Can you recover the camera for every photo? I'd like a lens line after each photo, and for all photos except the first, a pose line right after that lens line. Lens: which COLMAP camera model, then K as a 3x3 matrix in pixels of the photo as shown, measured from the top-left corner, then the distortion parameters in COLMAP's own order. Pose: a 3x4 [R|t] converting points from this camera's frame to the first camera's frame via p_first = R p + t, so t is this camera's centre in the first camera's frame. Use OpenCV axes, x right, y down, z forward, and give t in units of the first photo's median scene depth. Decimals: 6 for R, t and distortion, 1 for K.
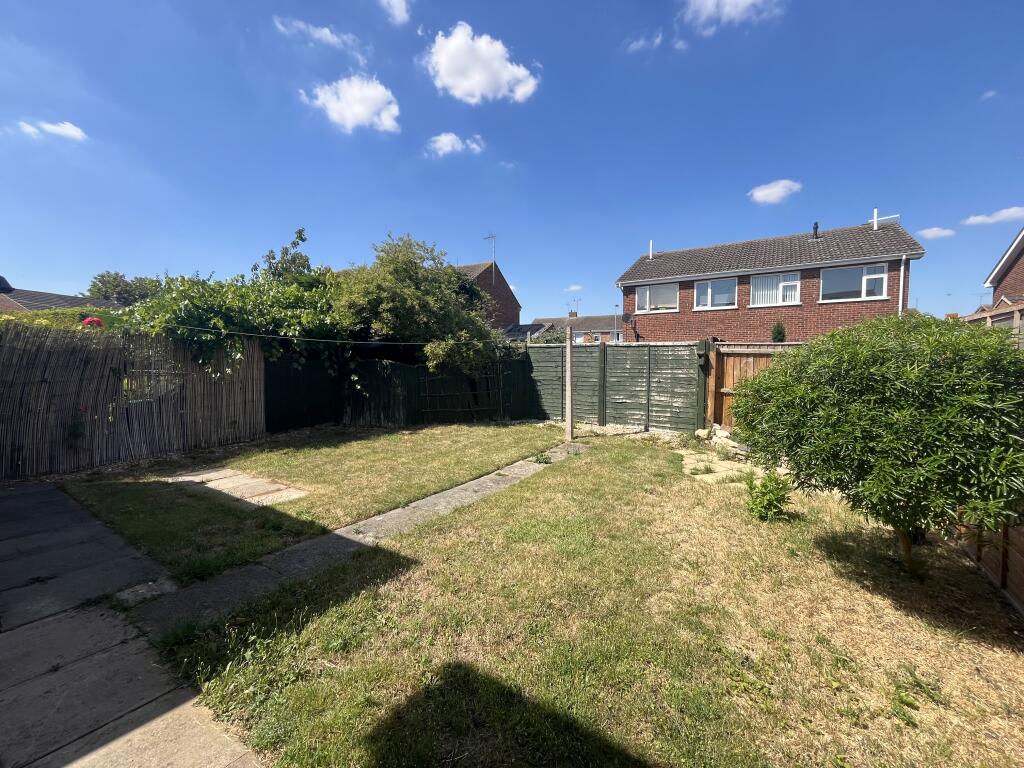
lens RADIAL K [[419.3, 0, 514.0], [0, 419.3, 383.7], [0, 0, 1]] dist [-0.004127, 0.000740]
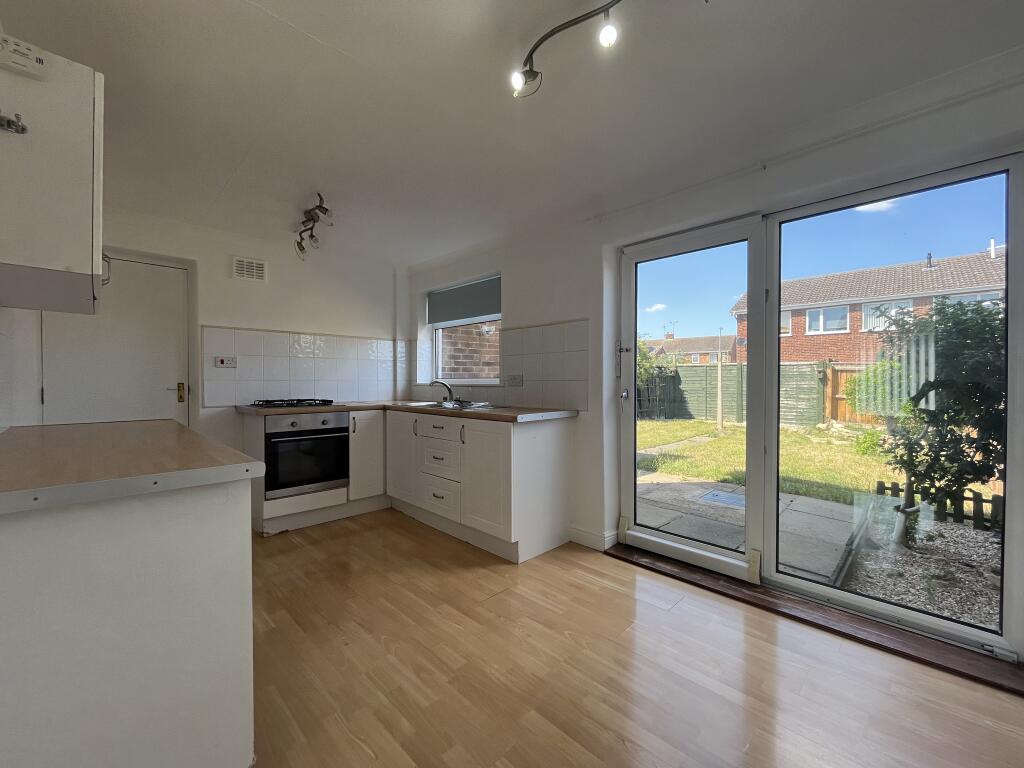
lens RADIAL K [[419.3, 0, 511.0], [0, 419.3, 383.0], [0, 0, 1]] dist [-0.004127, 0.000740]
pose [[0.980817, 0.005384, -0.194856, -0.313265], [-0.015601, 0.998580, -0.050936, 0.061424], [0.194305, 0.052999, 0.979508, -0.608795]]
